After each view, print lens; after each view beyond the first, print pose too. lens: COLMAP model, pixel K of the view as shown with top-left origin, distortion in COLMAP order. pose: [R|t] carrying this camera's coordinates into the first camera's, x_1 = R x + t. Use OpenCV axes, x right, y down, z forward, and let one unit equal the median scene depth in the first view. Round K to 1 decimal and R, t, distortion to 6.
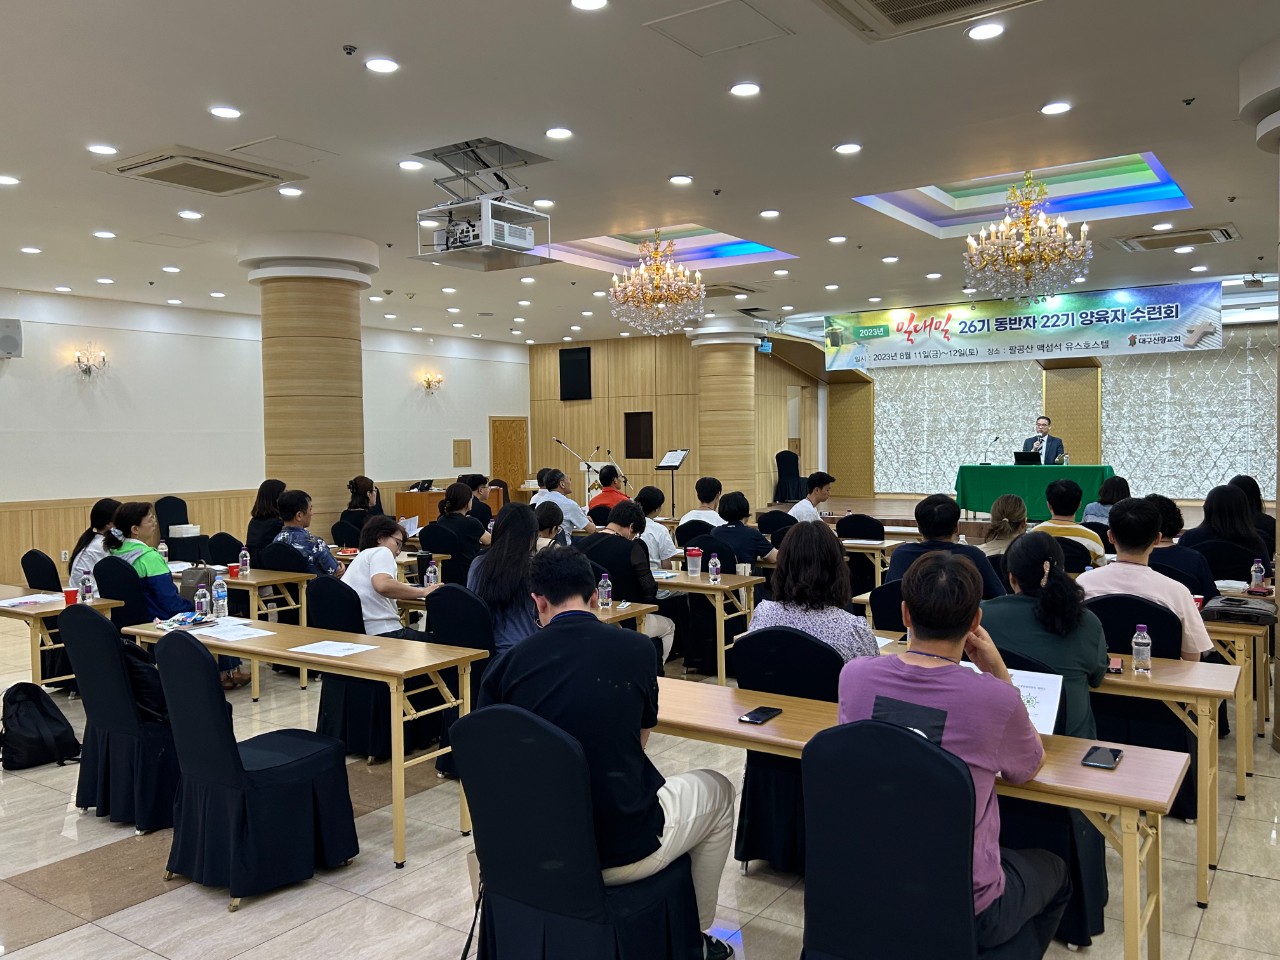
lens RADIAL K [[1016.5, 0, 640.0], [0, 1016.5, 480.0], [0, 0, 1]] dist [0.029297, -0.003256]
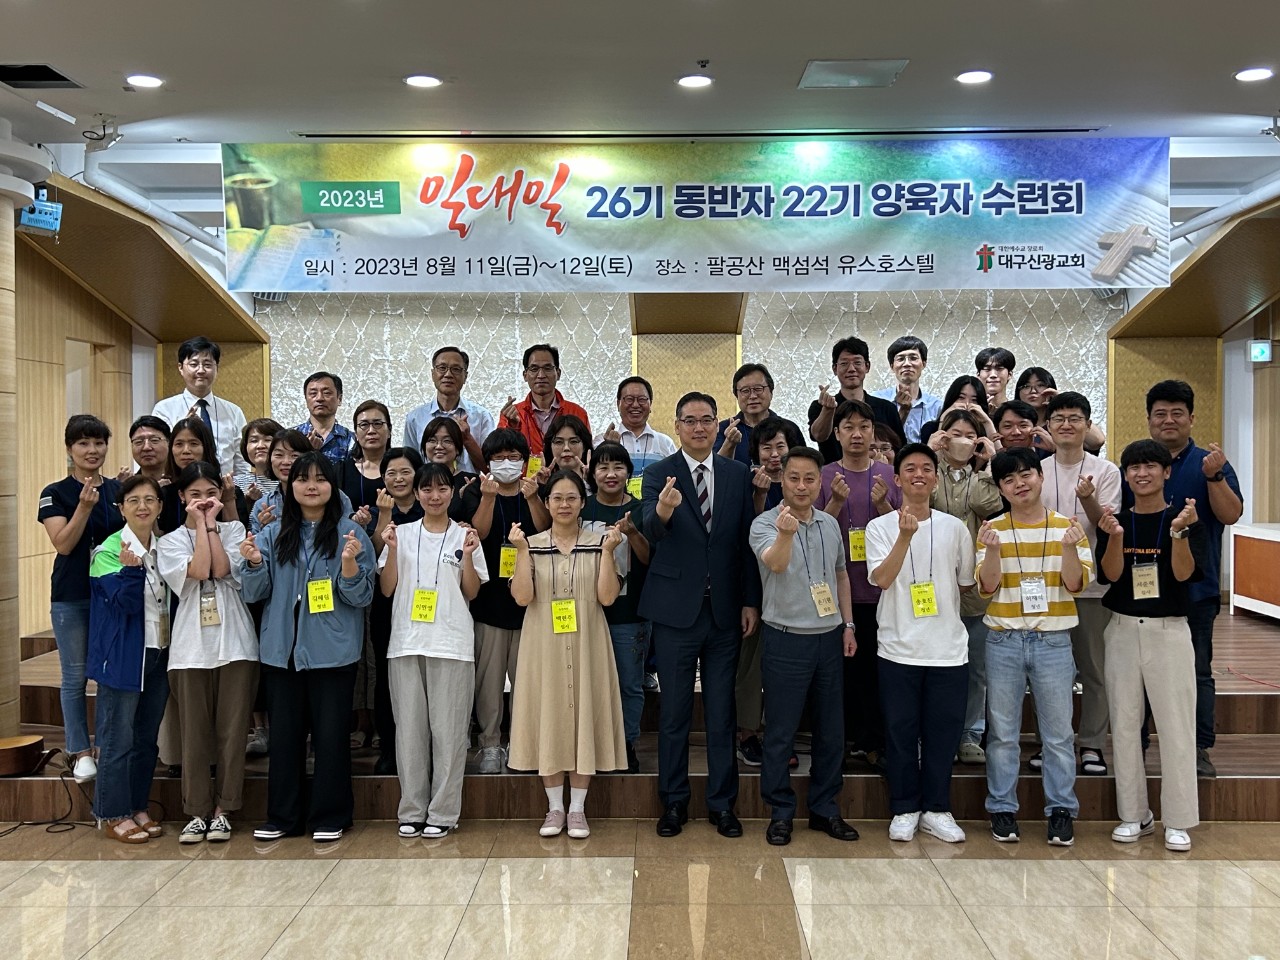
lens RADIAL K [[1415.9, 0, 640.0], [0, 1415.9, 480.0], [0, 0, 1]] dist [0.144027, -0.394554]
pose [[0.827919, -0.002377, 0.560842, 0.019032], [0.014919, 0.999730, -0.017787, -0.031954], [-0.560649, 0.023093, 0.827732, 0.549881]]
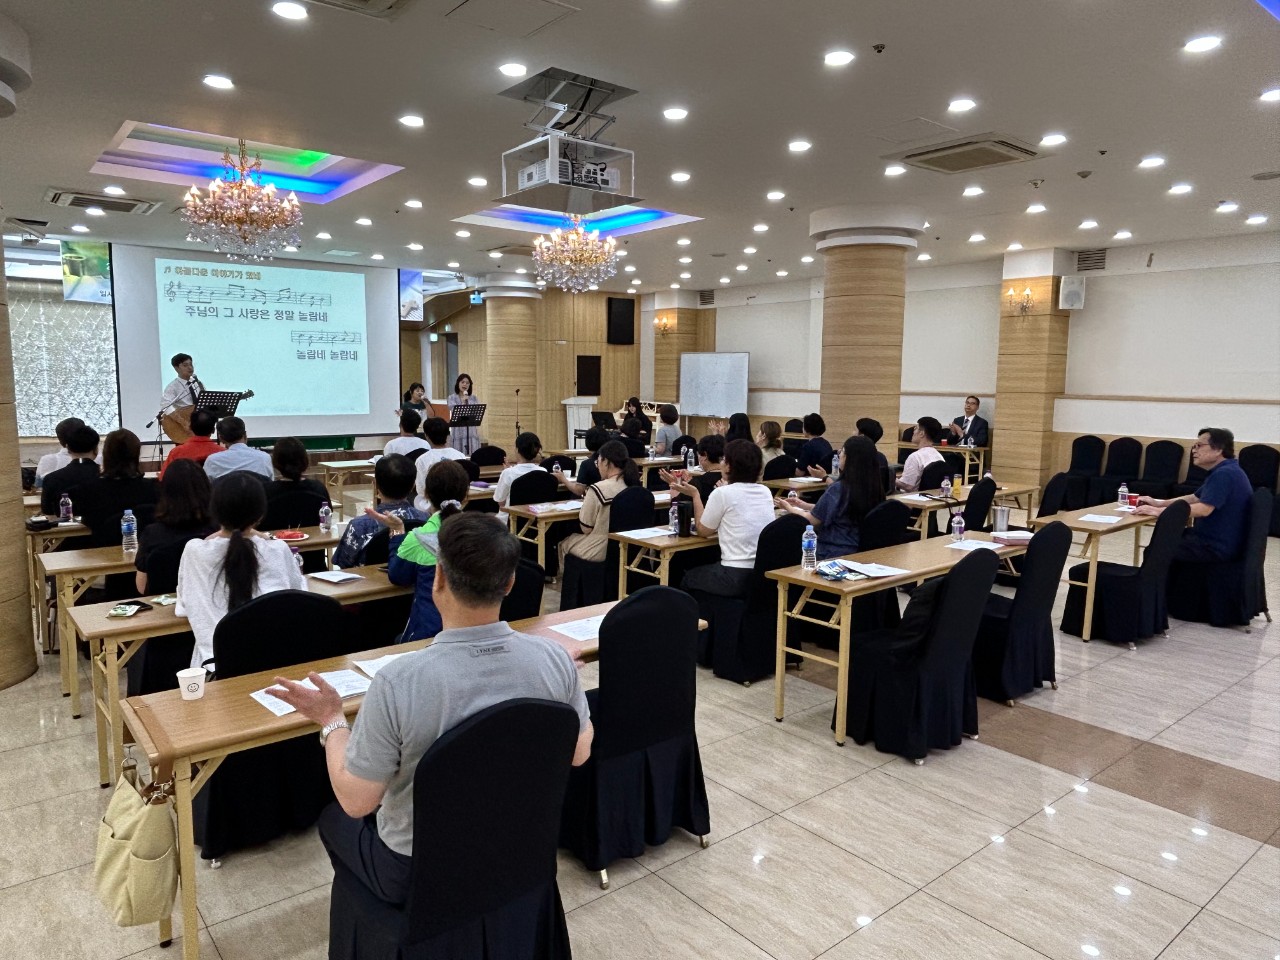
lens RADIAL K [[861.8, 0, 639.0], [0, 861.8, 440.6], [0, 0, 1]] dist [-0.006036, -0.000672]
pose [[0.271786, -0.055405, 0.960761, -0.461312], [0.028066, 0.998373, 0.049634, -0.009446], [-0.961948, 0.013475, 0.272899, 0.343965]]
